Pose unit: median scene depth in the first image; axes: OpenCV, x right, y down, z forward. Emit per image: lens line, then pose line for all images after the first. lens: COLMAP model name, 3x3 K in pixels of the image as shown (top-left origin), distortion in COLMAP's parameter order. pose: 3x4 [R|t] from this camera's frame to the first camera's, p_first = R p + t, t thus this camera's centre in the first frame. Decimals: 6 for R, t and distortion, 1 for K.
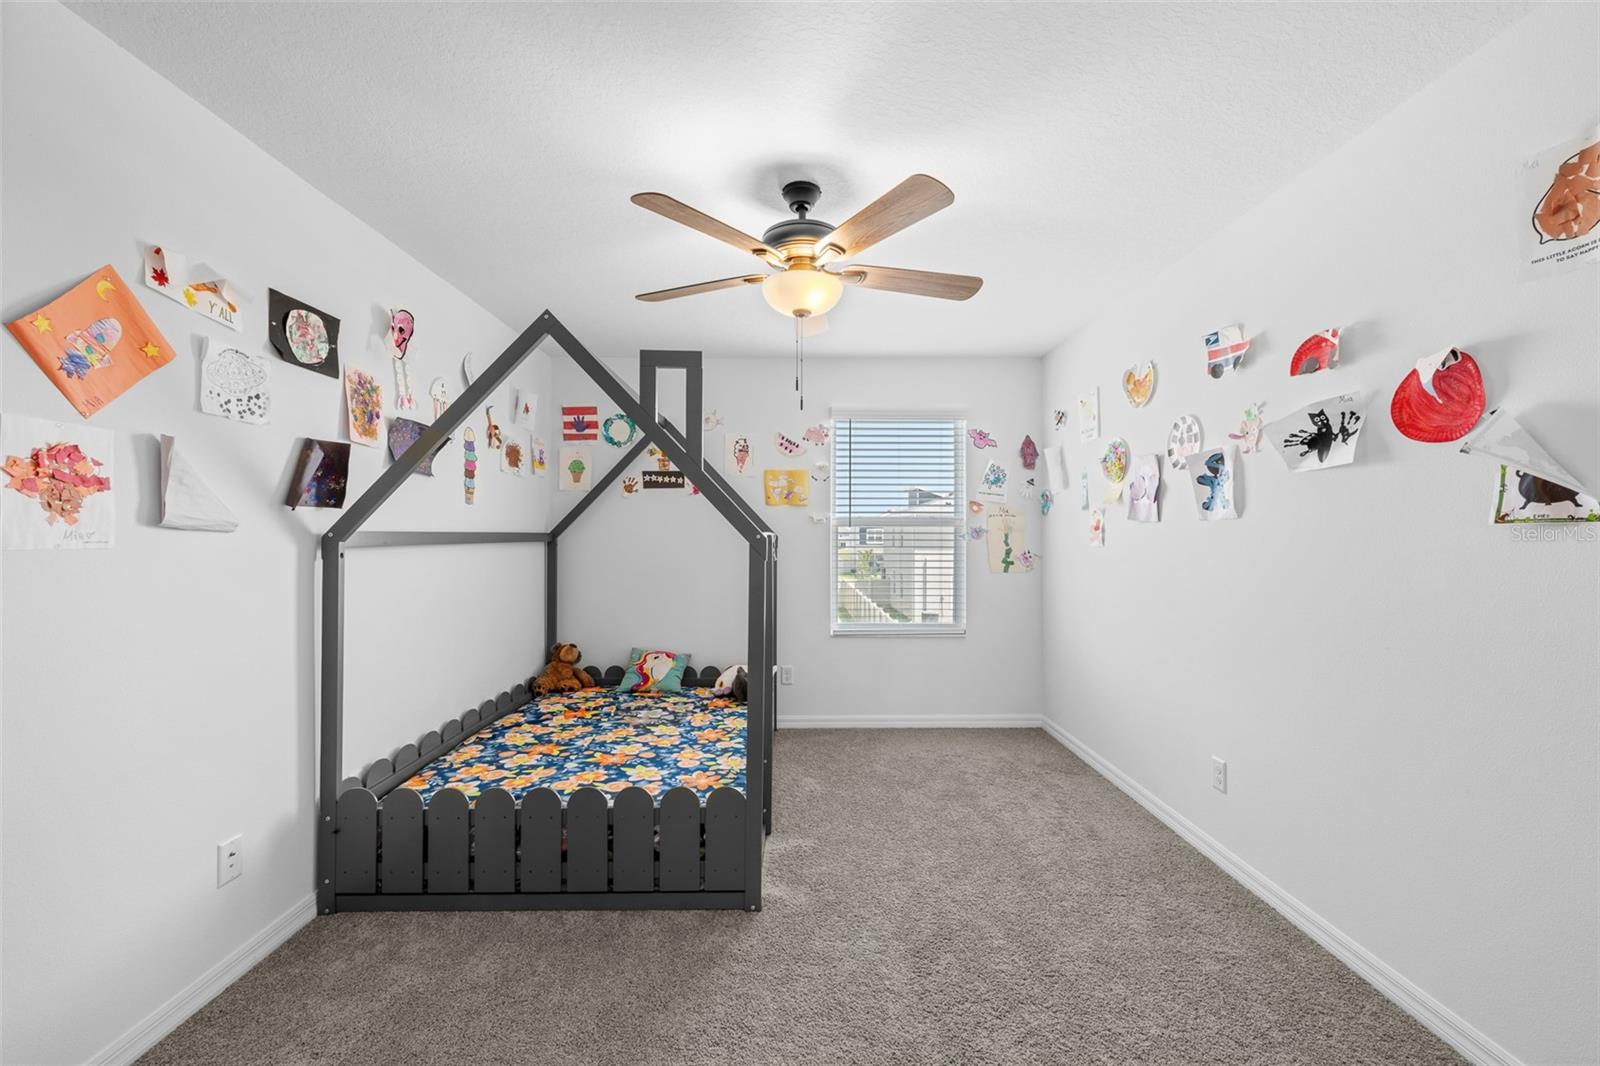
lens RADIAL K [[635.3, 0, 803.4], [0, 635.3, 530.3], [0, 0, 1]] dist [0.000680, 0.000452]
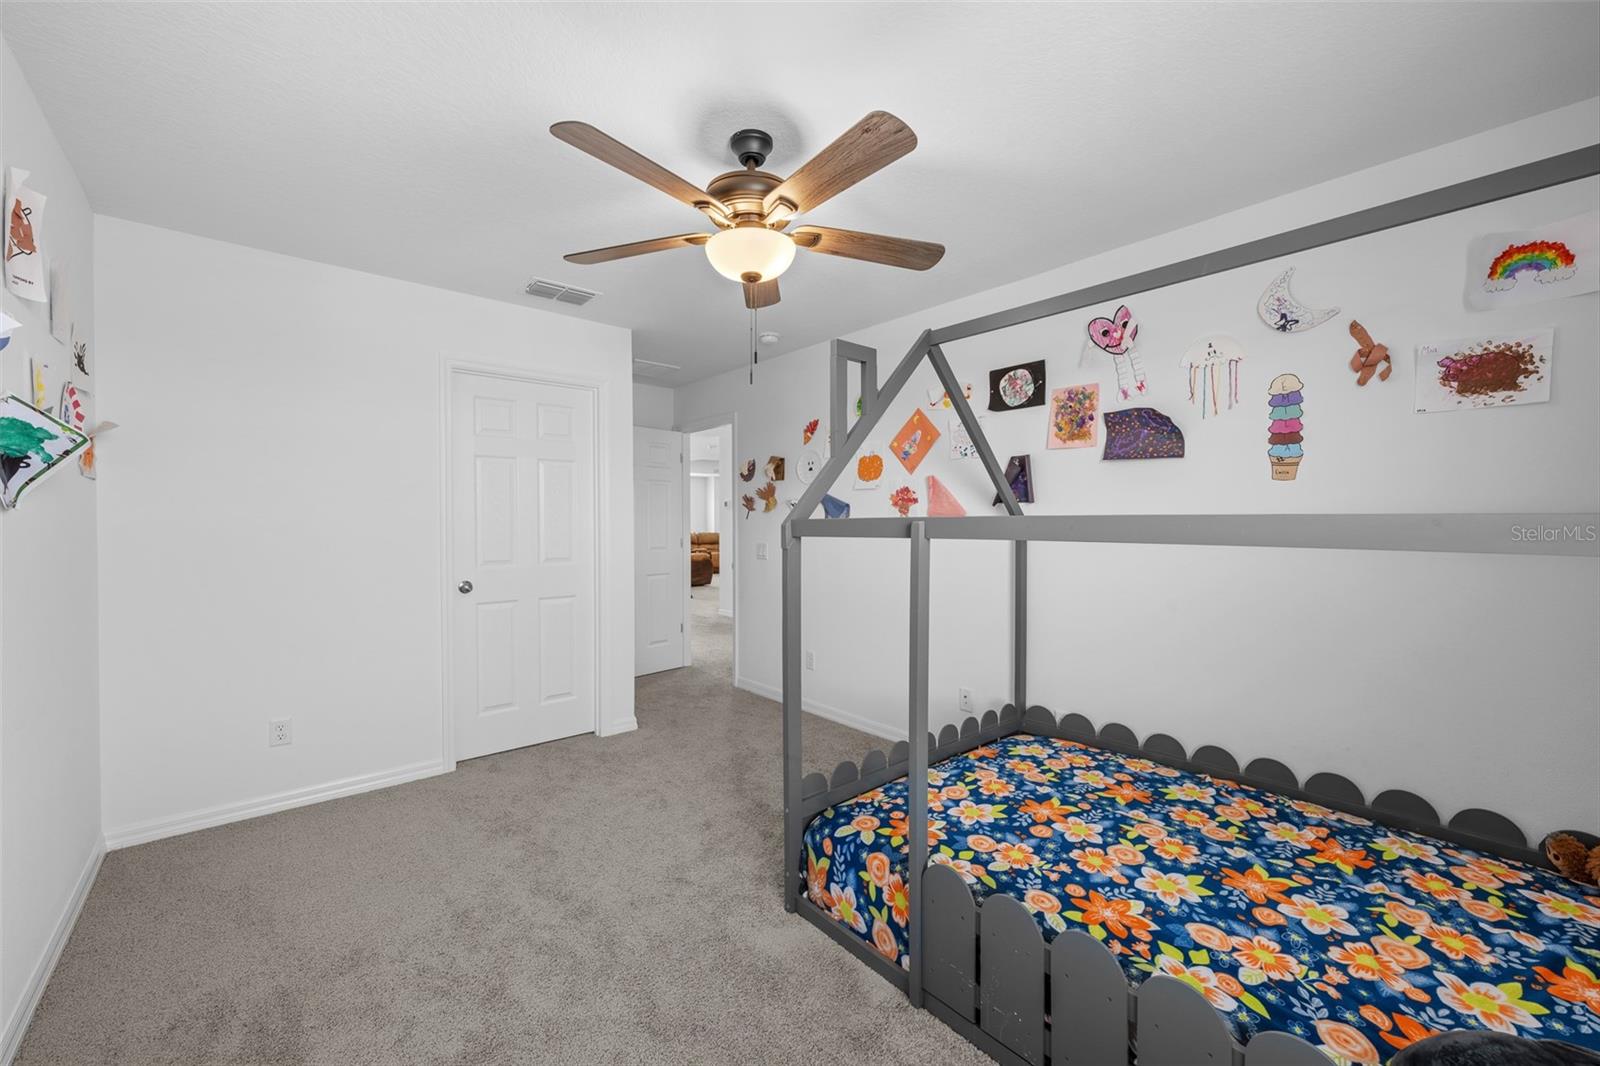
lens RADIAL K [[635.3, 0, 797.9], [0, 635.3, 528.0], [0, 0, 1]] dist [0.000680, 0.000452]
pose [[-0.770350, 0.002694, -0.637616, 0.453802], [0.001194, 0.999995, 0.002783, 0.013881], [0.637620, 0.001382, -0.770349, 1.500267]]
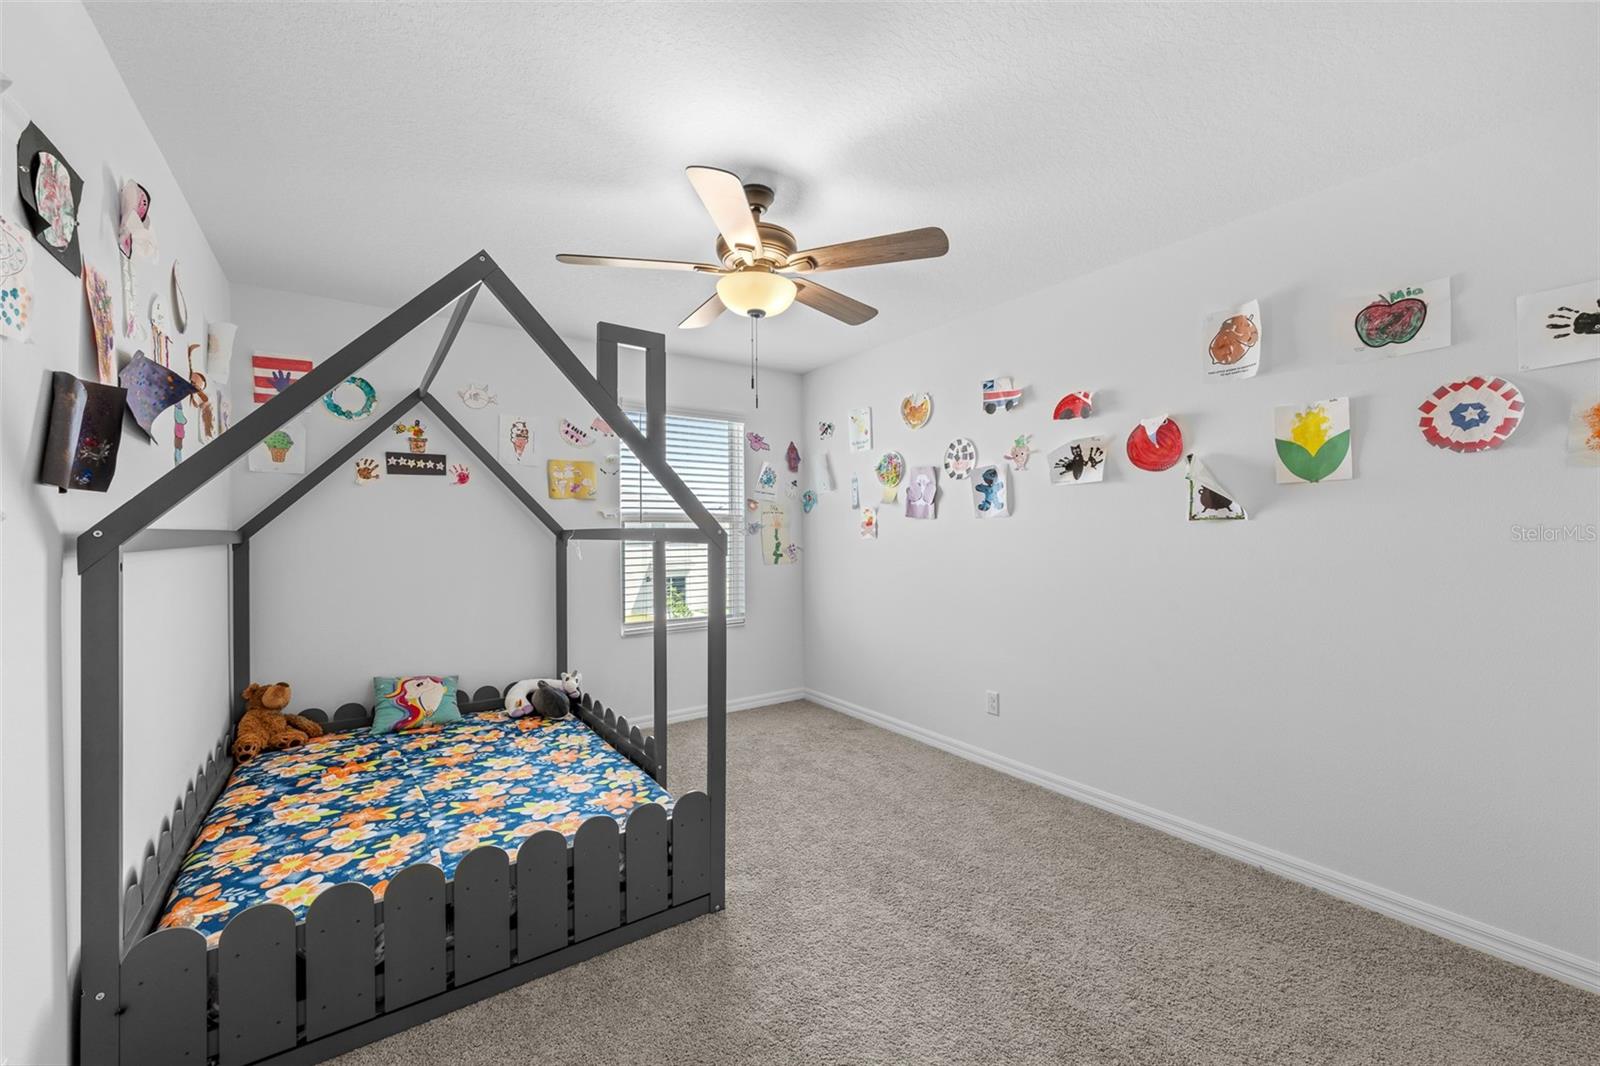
lens RADIAL K [[635.3, 0, 803.1], [0, 635.3, 531.0], [0, 0, 1]] dist [0.000680, 0.000452]
pose [[0.827777, -0.006425, 0.561020, -0.444633], [0.003033, 0.999971, 0.006977, 0.001635], [-0.561048, -0.004074, 0.827773, 0.093875]]
